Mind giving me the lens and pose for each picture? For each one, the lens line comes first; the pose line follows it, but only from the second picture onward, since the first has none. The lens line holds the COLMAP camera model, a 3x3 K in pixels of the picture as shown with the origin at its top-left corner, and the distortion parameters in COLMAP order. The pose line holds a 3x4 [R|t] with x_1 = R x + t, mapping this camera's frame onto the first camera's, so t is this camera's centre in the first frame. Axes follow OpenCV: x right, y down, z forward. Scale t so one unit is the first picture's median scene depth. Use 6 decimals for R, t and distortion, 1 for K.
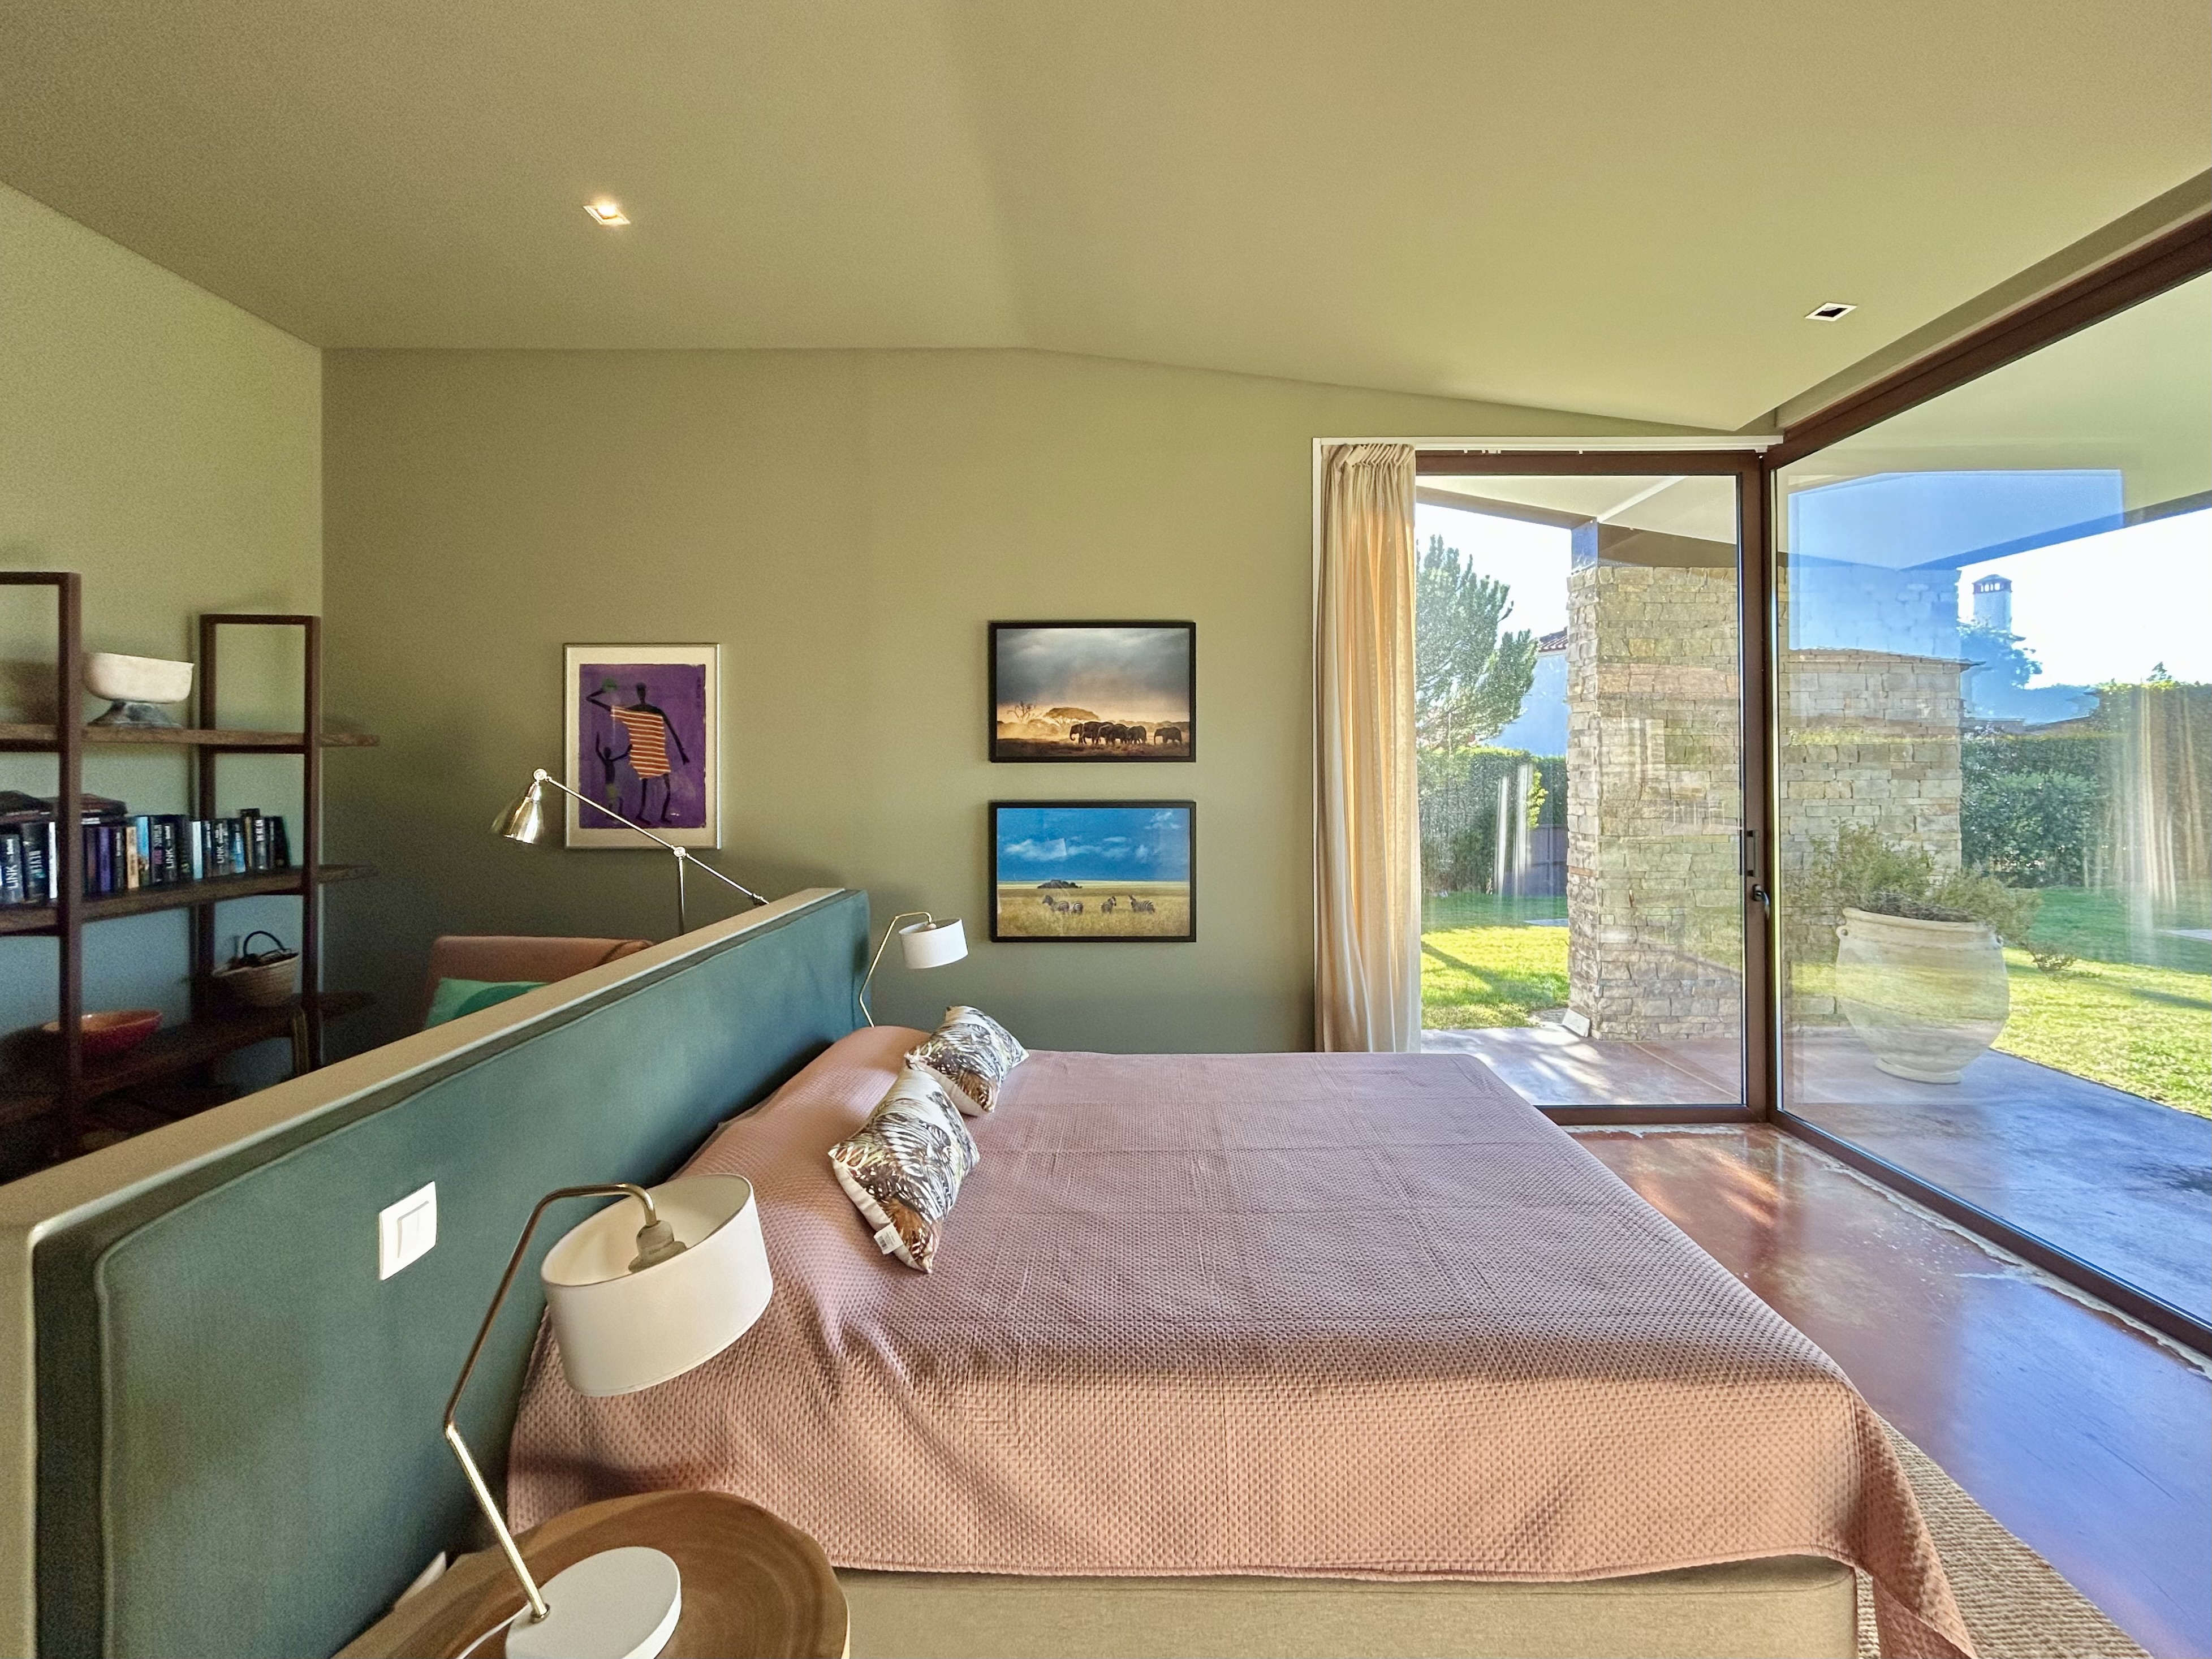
lens RADIAL K [[931.7, 0, 1107.7], [0, 931.7, 758.6], [0, 0, 1]] dist [0.001494, 0.000331]
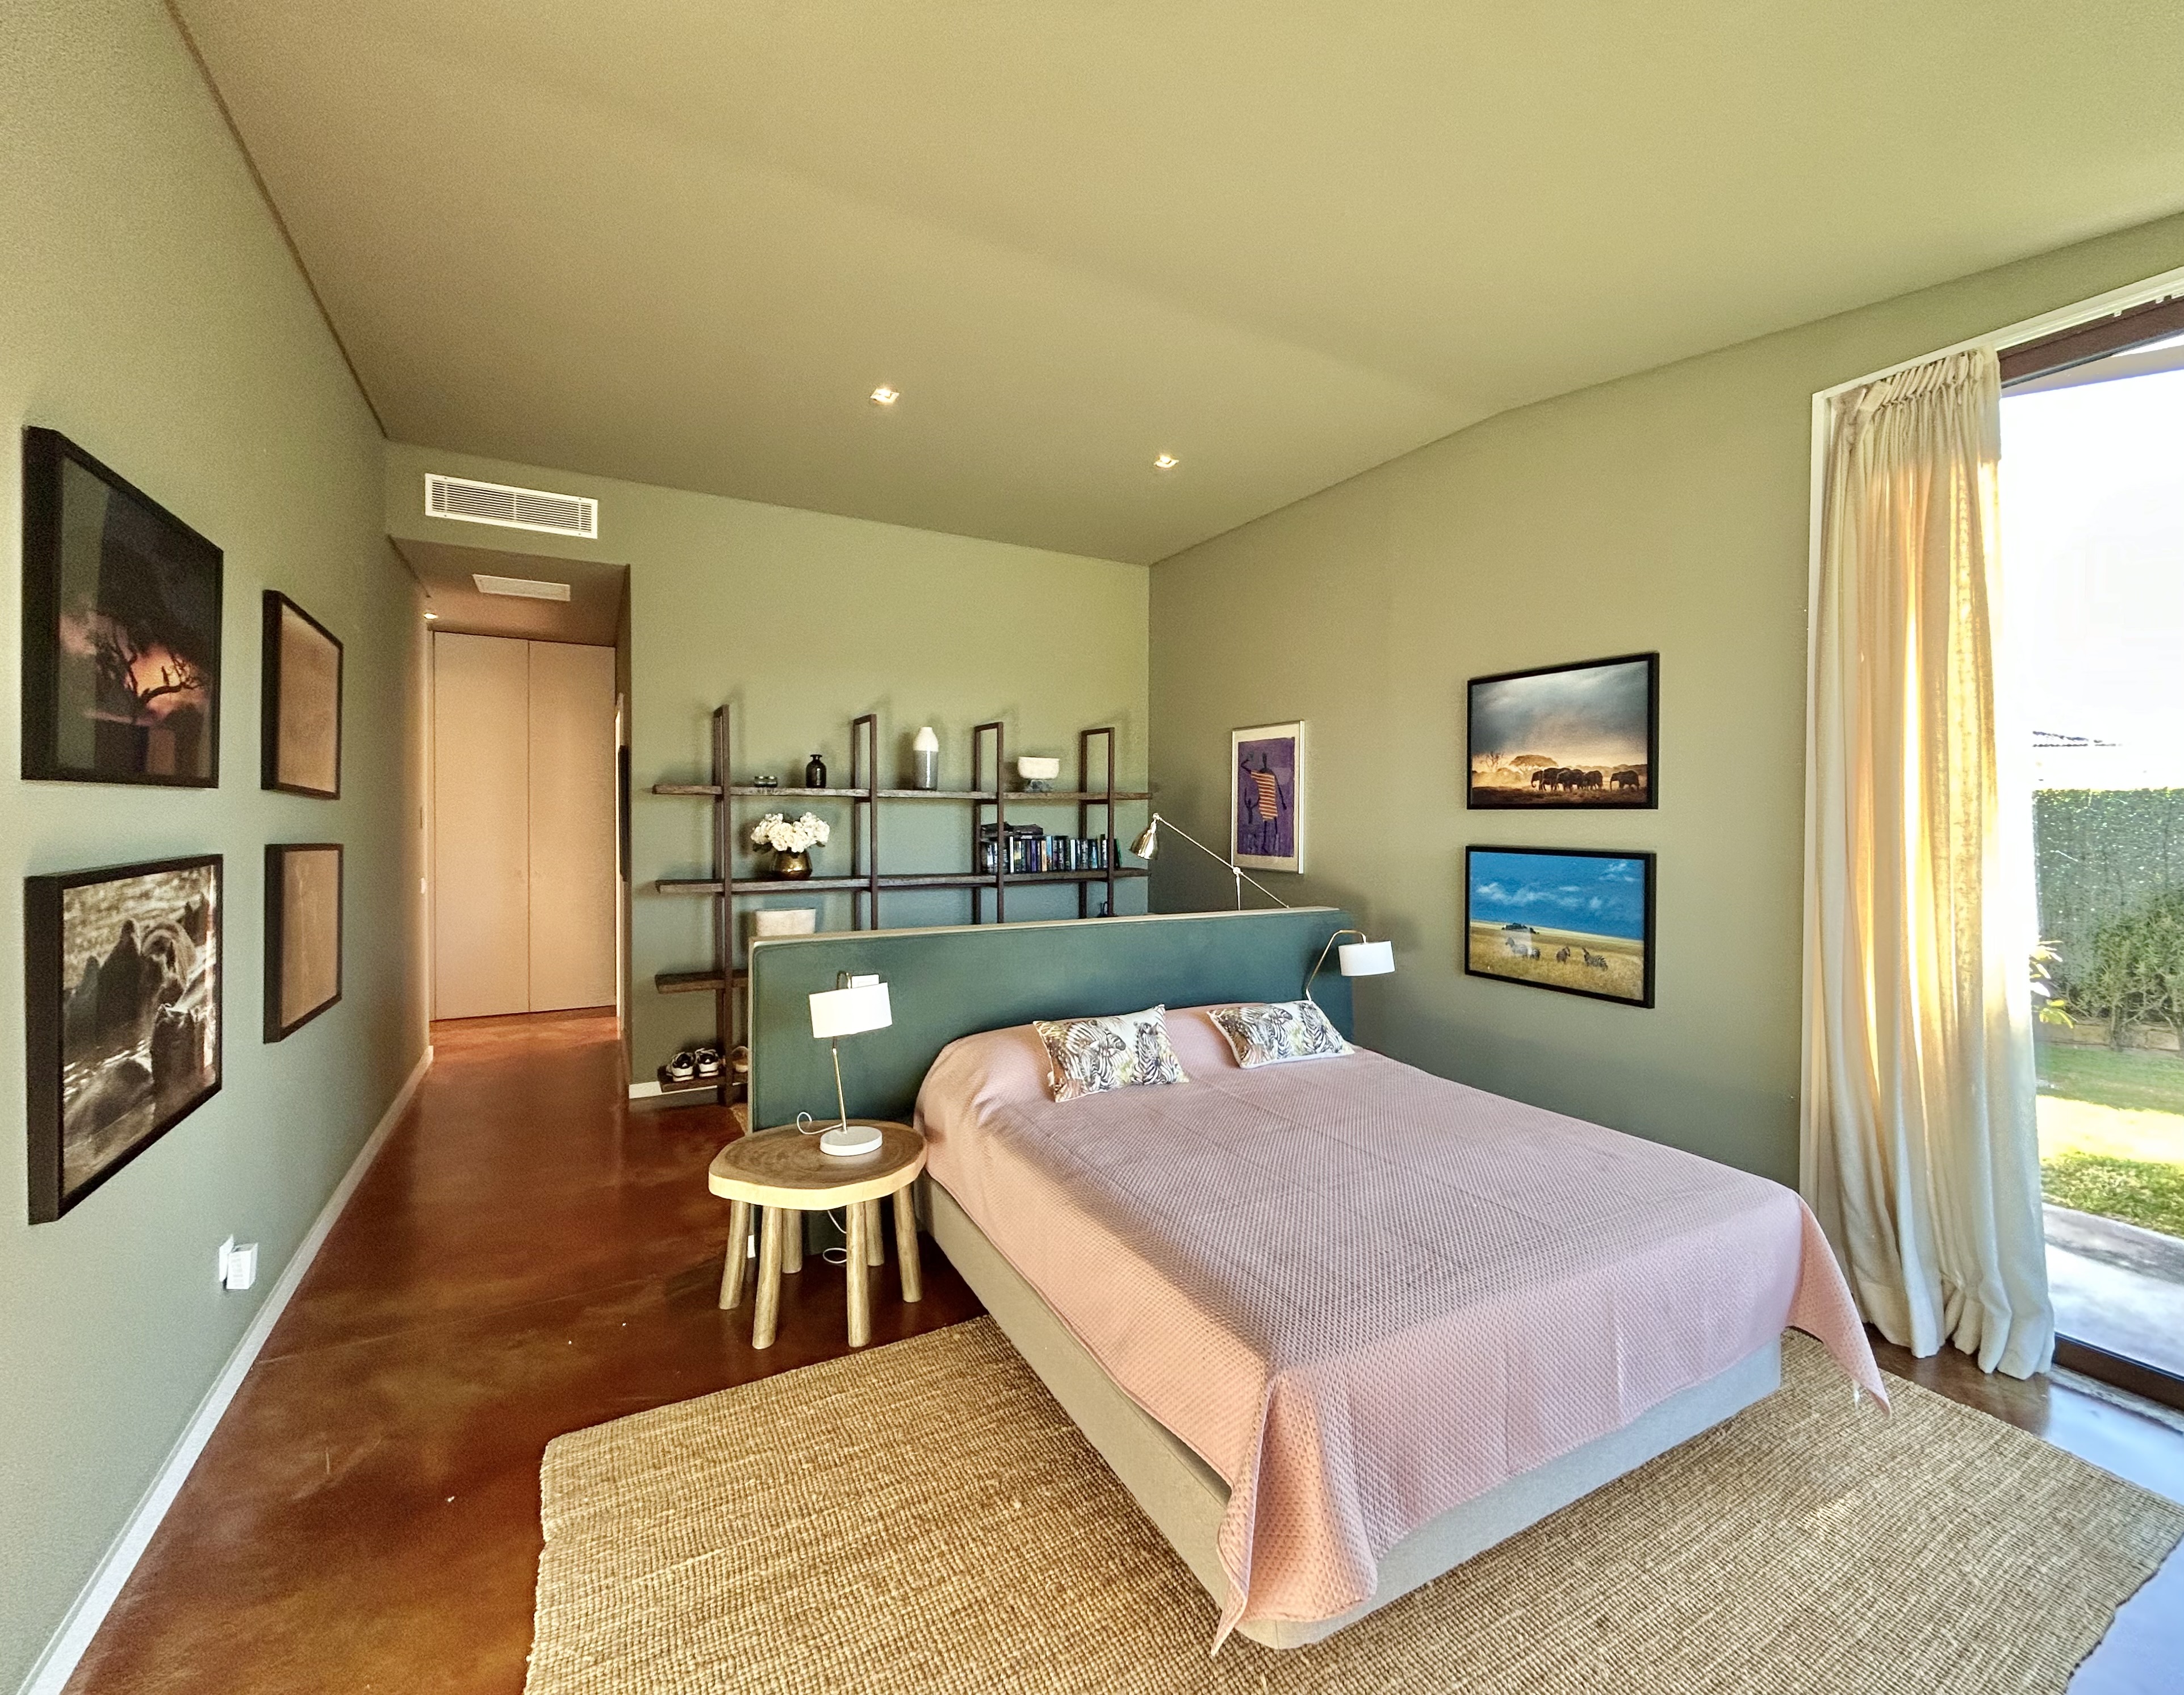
lens RADIAL K [[924.7, 0, 1126.6], [0, 924.7, 820.0], [0, 0, 1]] dist [-0.013843, 0.000188]
pose [[0.501849, 0.010220, -0.864895, 0.605899], [-0.000201, 0.999932, 0.011699, 0.004241], [0.864955, -0.005698, 0.501816, 0.116593]]
